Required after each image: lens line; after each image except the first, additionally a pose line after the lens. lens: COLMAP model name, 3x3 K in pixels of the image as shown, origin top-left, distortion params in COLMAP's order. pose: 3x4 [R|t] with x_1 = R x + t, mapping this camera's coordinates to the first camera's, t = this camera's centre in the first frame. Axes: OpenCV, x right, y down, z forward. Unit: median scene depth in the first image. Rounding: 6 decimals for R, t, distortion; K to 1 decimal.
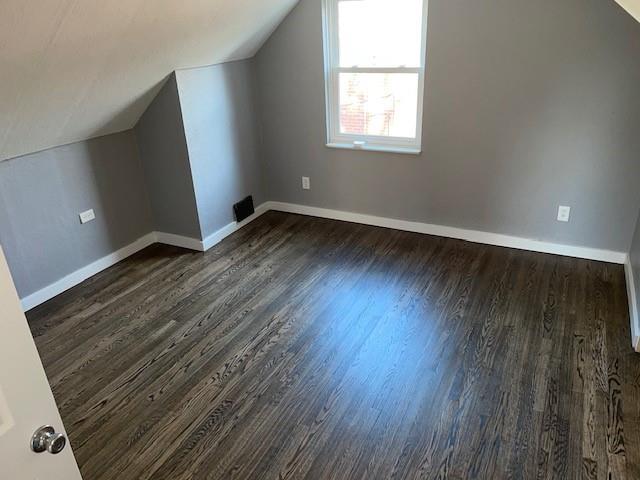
lens RADIAL K [[483.0, 0, 320.0], [0, 483.0, 240.0], [0, 0, 1]] dist [0.107306, -0.132694]
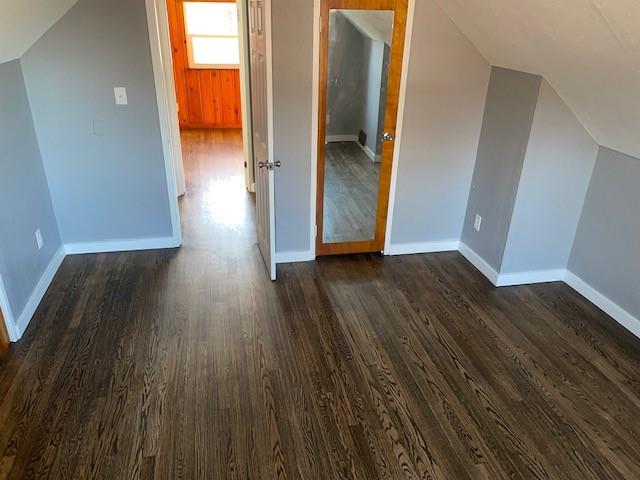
lens RADIAL K [[483.0, 0, 320.0], [0, 483.0, 240.0], [0, 0, 1]] dist [0.107306, -0.132694]
pose [[-0.778046, 0.288599, -0.557992, 0.348229], [-0.250764, 0.671716, 0.697076, -0.525274], [0.575988, 0.682281, -0.450256, 1.098183]]
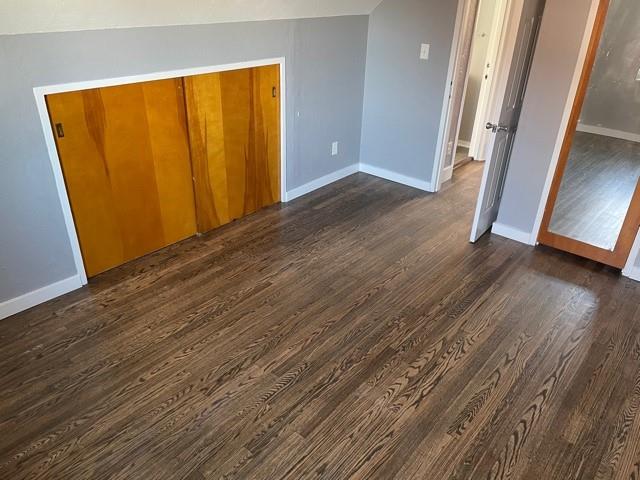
lens RADIAL K [[483.0, 0, 320.0], [0, 483.0, 240.0], [0, 0, 1]] dist [0.107306, -0.132694]
pose [[-0.973260, -0.096333, 0.208532, -0.093654], [0.104717, 0.621928, 0.776041, -0.604483], [-0.204450, 0.777126, -0.595210, 1.380202]]
